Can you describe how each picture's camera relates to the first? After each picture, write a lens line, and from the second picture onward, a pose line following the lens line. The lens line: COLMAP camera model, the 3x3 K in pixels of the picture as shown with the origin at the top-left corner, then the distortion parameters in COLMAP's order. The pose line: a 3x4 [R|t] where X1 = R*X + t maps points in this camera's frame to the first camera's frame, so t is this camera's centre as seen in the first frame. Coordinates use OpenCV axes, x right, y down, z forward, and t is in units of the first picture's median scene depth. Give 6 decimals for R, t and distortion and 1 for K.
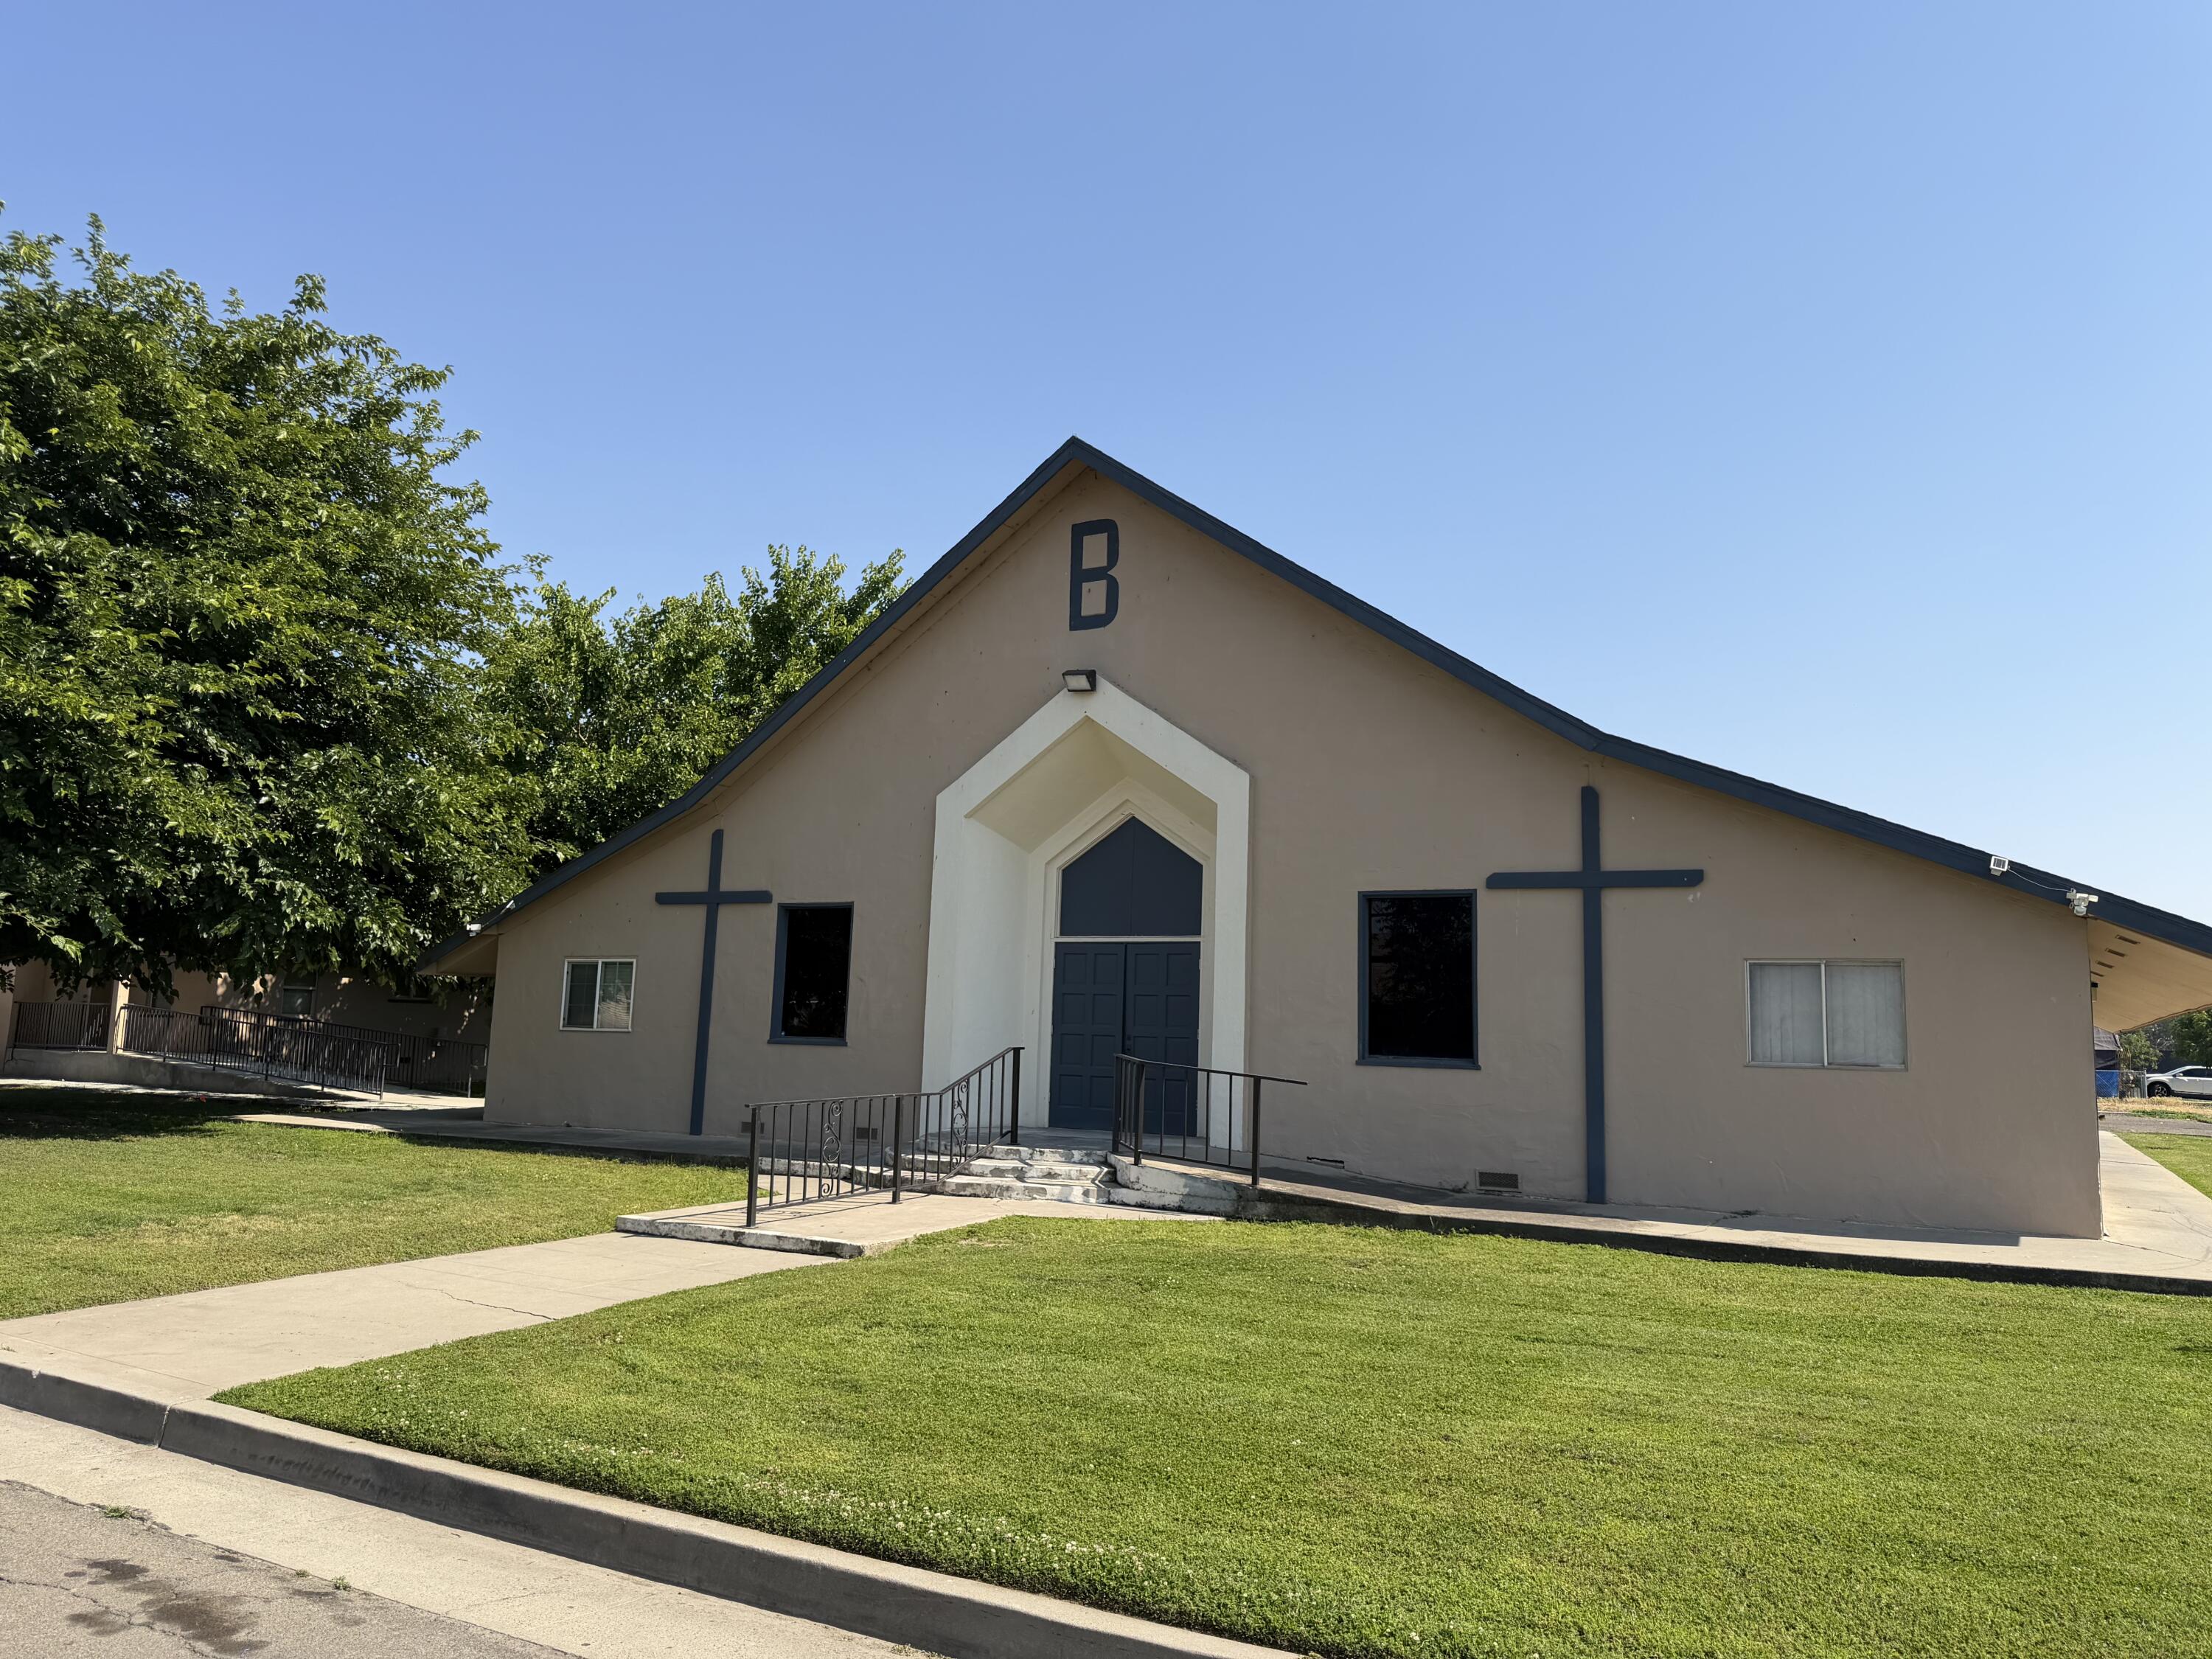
lens RADIAL K [[1560.8, 0, 1127.8], [0, 1560.8, 808.0], [0, 0, 1]] dist [0.046508, -0.046460]
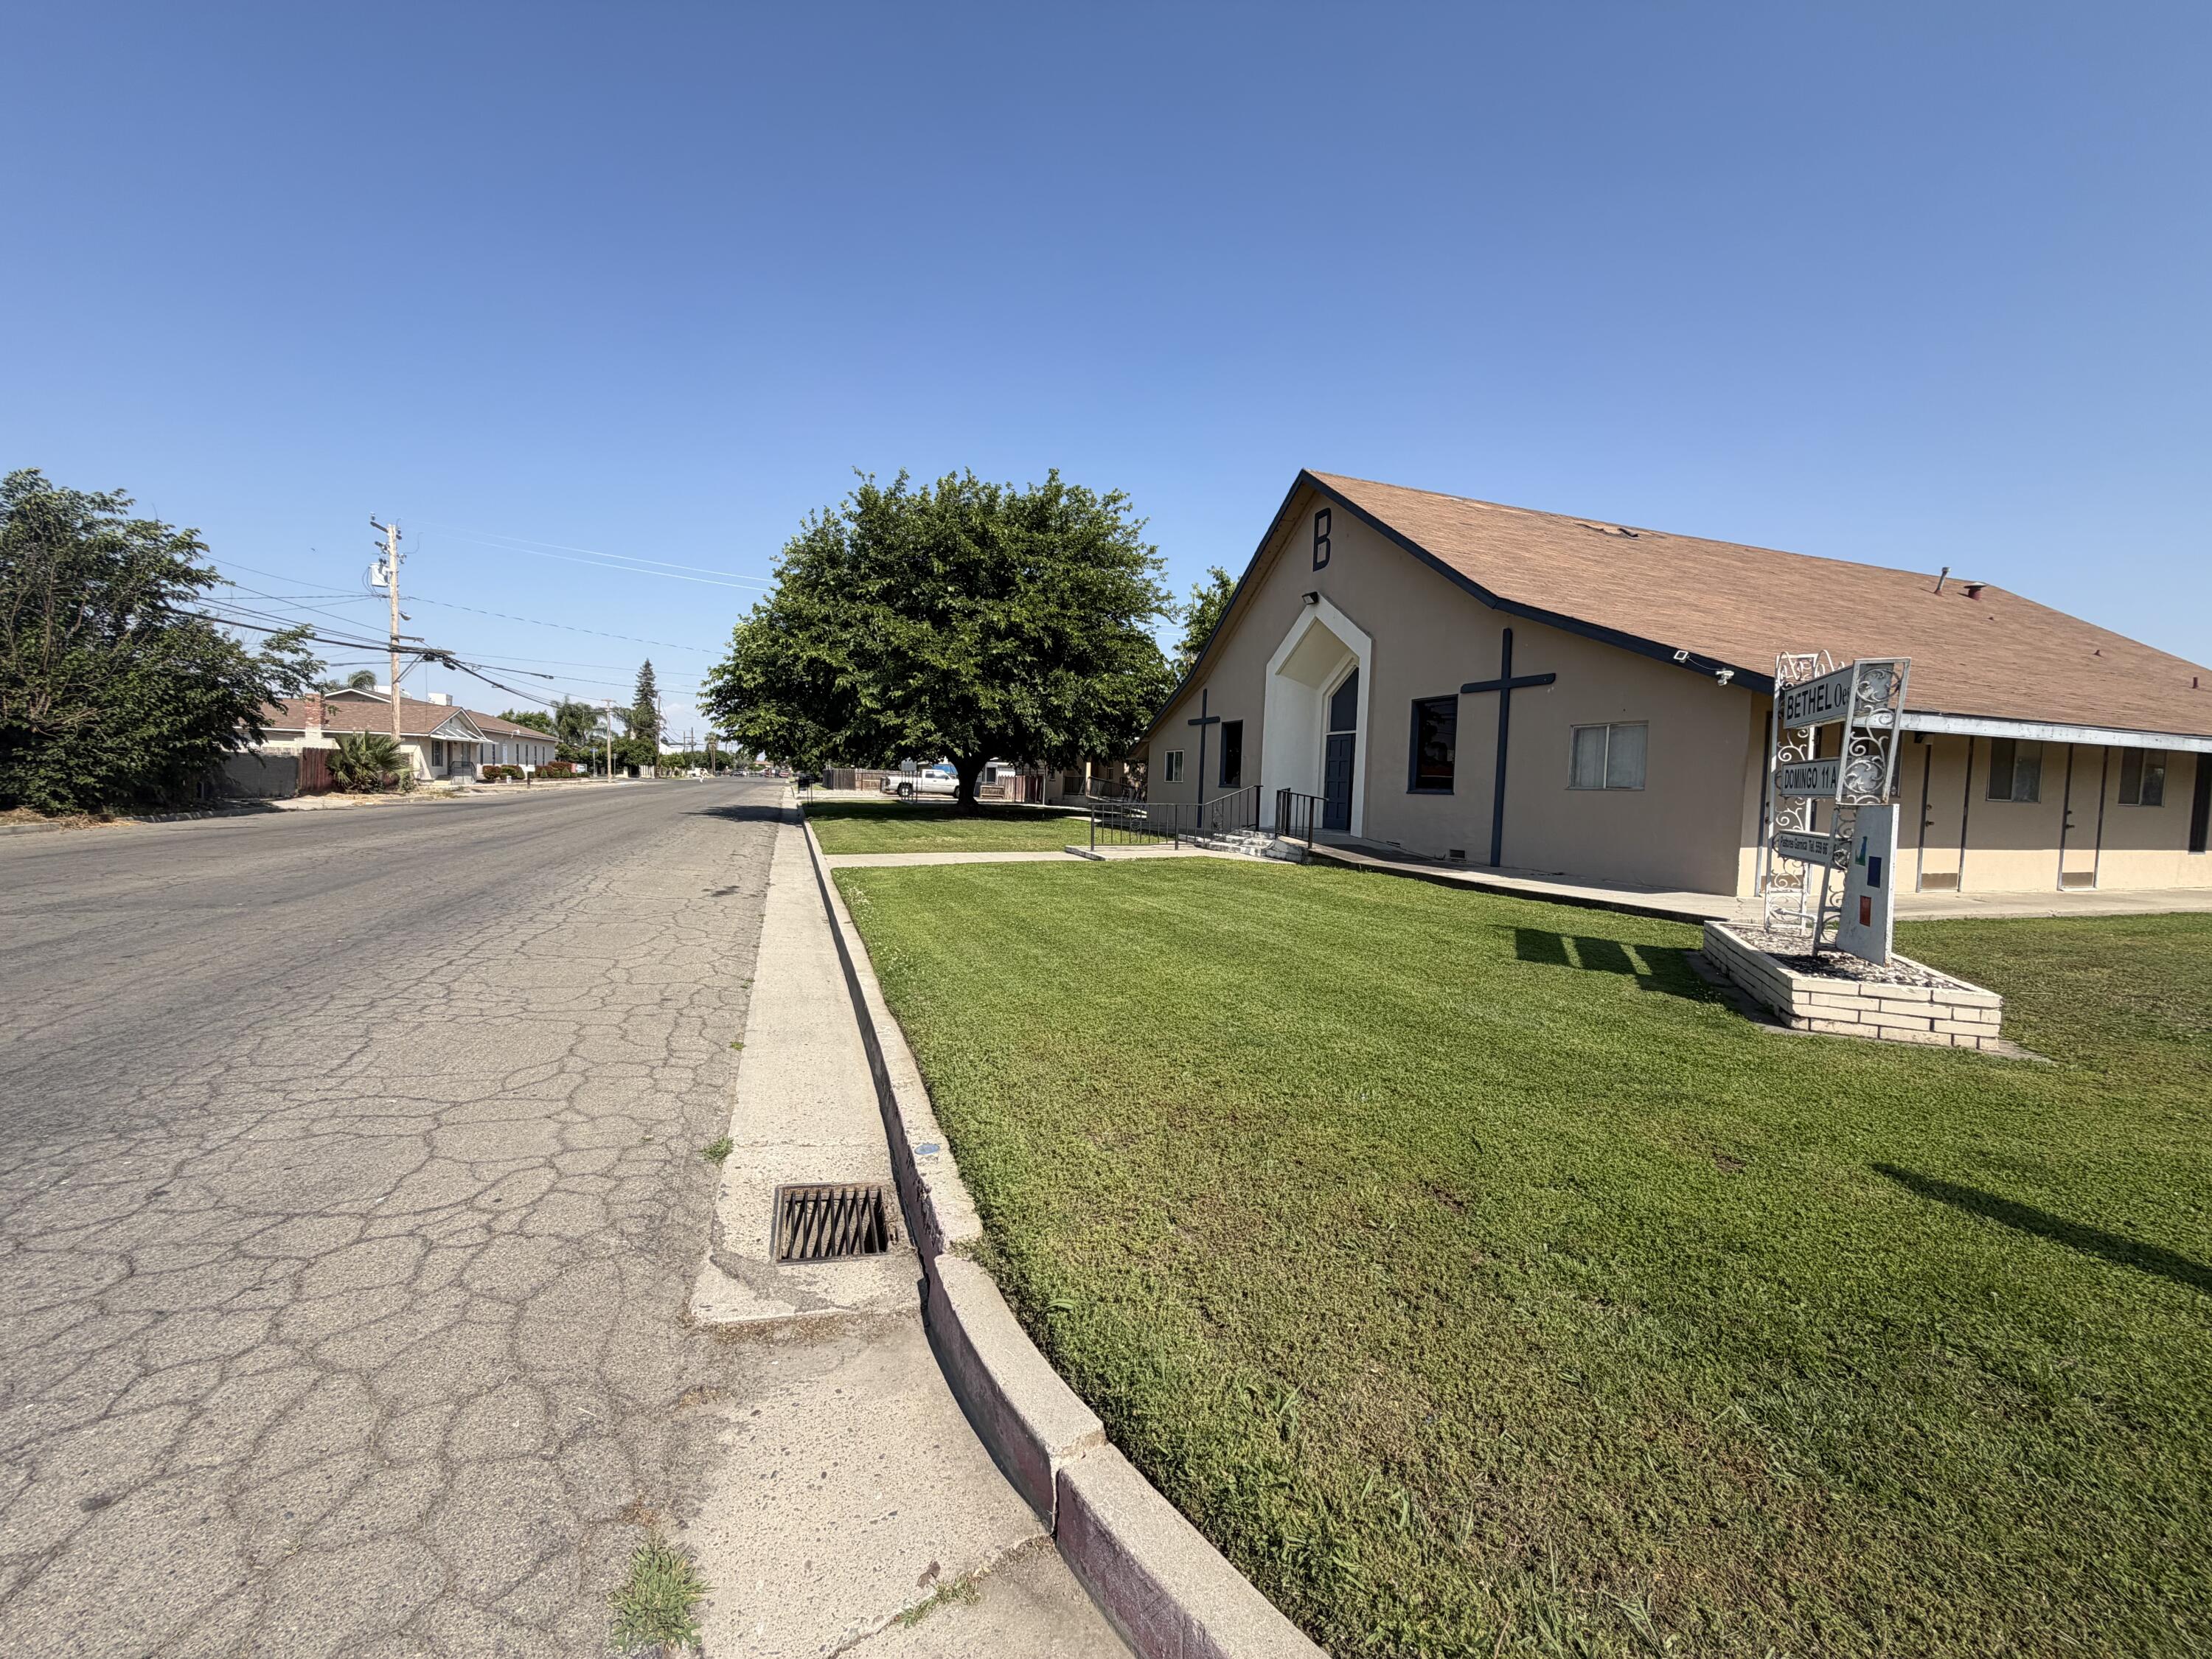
lens RADIAL K [[880.1, 0, 1100.9], [0, 880.1, 830.5], [0, 0, 1]] dist [0.000341, 0.000149]
pose [[0.746718, 0.029437, -0.664489, 0.514640], [0.087179, 0.986070, 0.141651, 0.024580], [0.659402, -0.163703, 0.733751, -0.019161]]
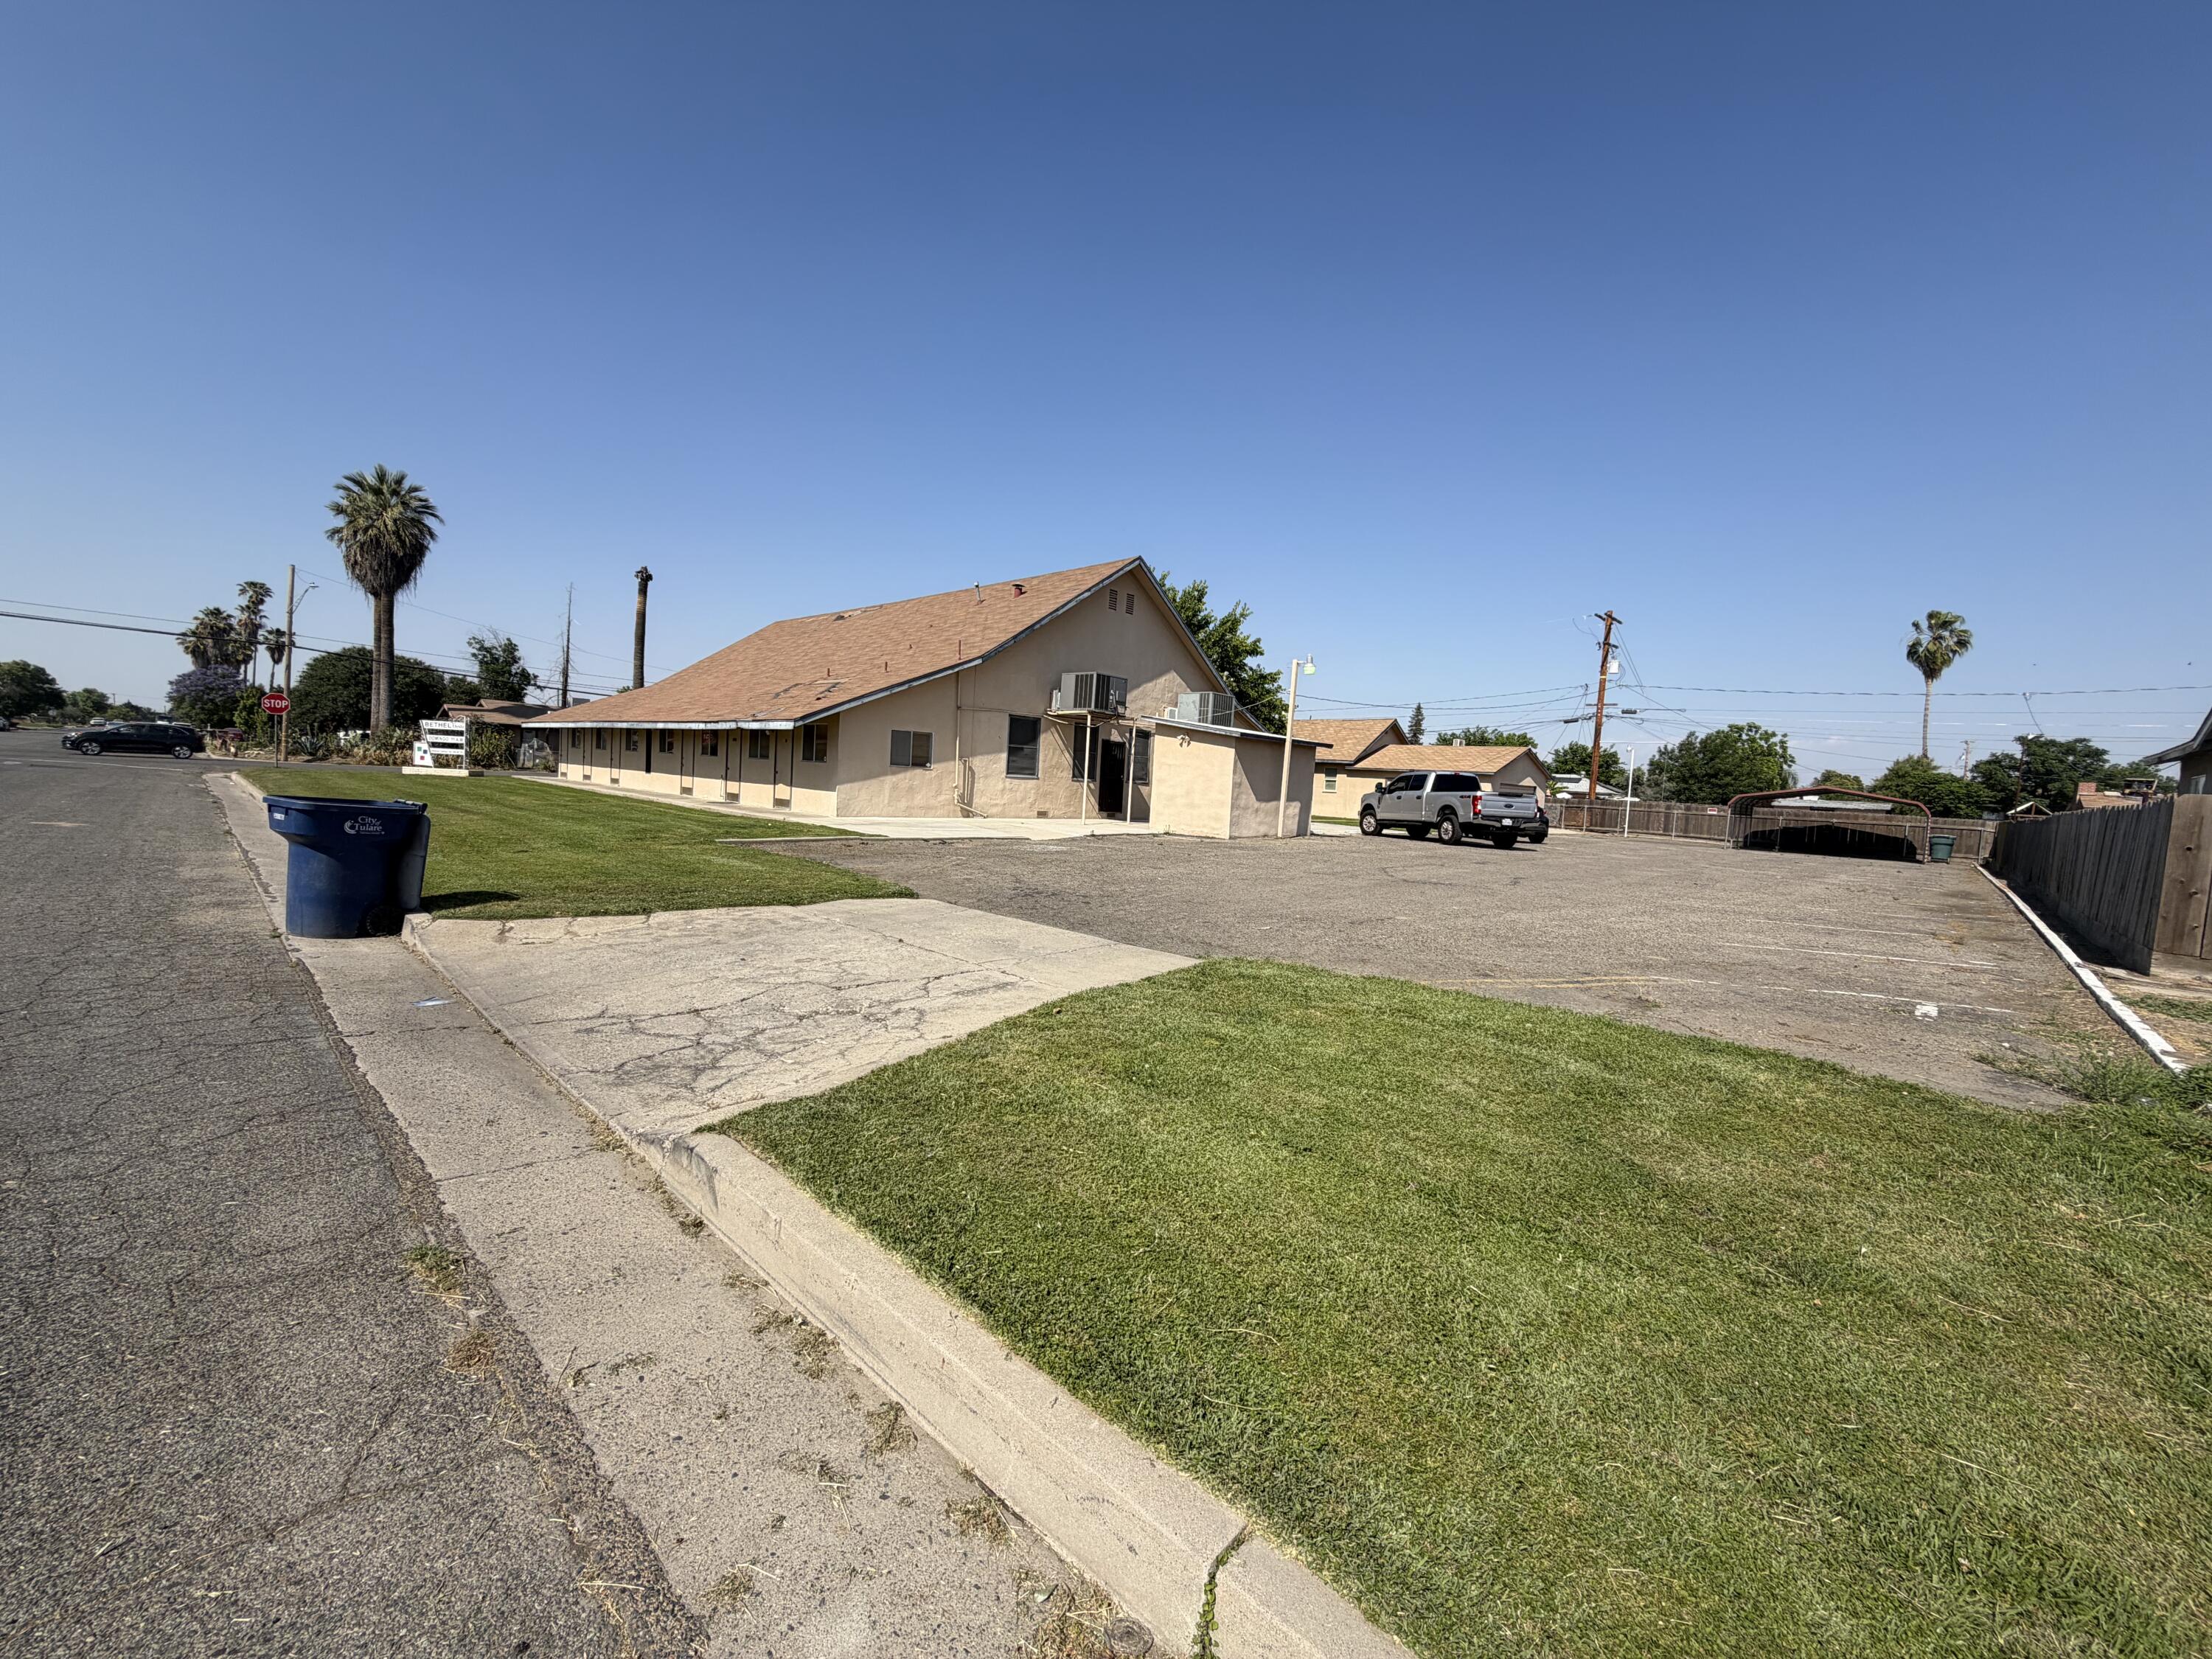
lens RADIAL K [[880.1, 0, 1090.7], [0, 880.1, 829.1], [0, 0, 1]] dist [0.000341, 0.000149]
pose [[-0.263790, 0.012253, -0.964502, 1.964524], [0.079902, 0.996760, -0.009190, 0.384626], [0.961265, -0.079490, -0.263915, 2.171832]]
